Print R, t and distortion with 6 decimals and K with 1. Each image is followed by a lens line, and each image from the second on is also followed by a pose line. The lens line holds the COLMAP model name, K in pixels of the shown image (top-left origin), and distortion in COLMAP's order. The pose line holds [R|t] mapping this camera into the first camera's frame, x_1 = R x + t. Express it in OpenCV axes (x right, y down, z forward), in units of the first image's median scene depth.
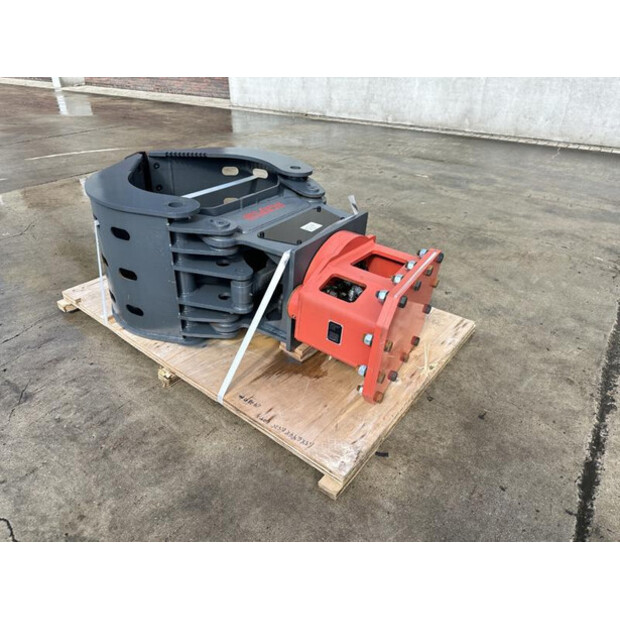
lens RADIAL K [[435.5, 0, 304.5], [0, 435.5, 310.1], [0, 0, 1]] dist [0.005574, -0.019634]
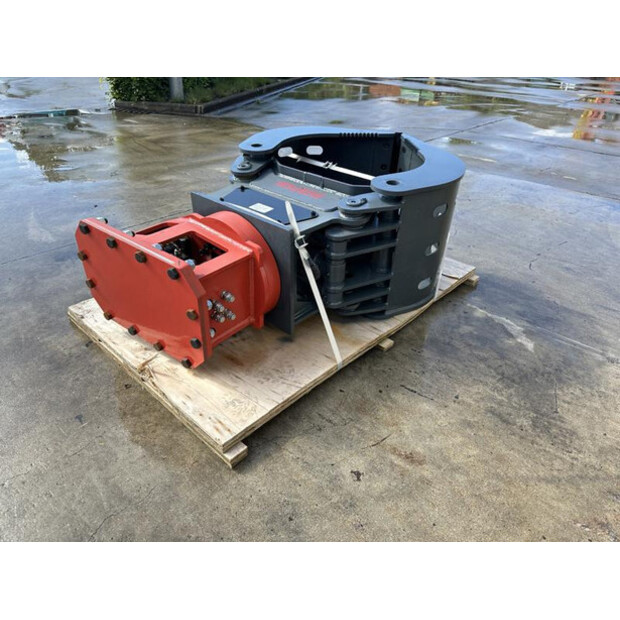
lens RADIAL K [[435.5, 0, 310.0], [0, 435.5, 307.5], [0, 0, 1]] dist [0.005574, -0.019634]
pose [[-0.065860, 0.524323, -0.848969, 0.888654], [-0.565377, 0.681453, 0.464726, -0.521705], [0.822199, 0.510594, 0.251560, 0.913613]]
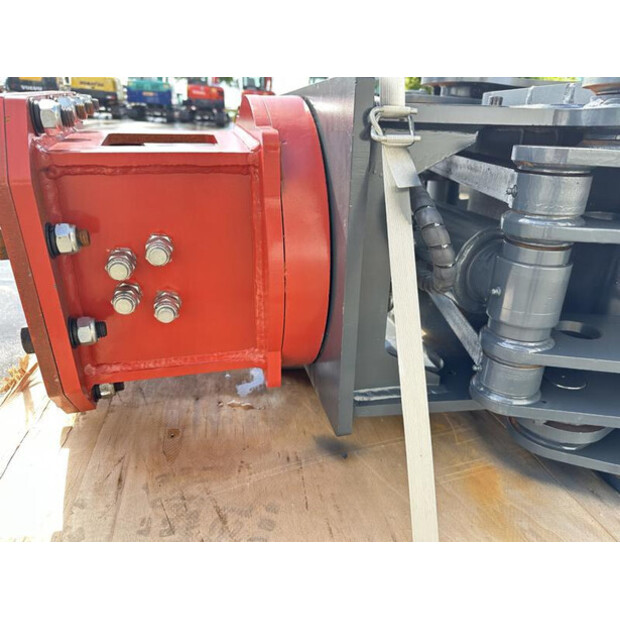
lens RADIAL K [[435.5, 0, 287.8], [0, 435.5, 300.9], [0, 0, 1]] dist [0.005574, -0.019634]
pose [[-0.659596, 0.211635, -0.721210, 0.363297], [-0.449366, 0.658129, 0.604100, -0.269609], [0.602498, 0.722549, -0.338997, 1.161297]]
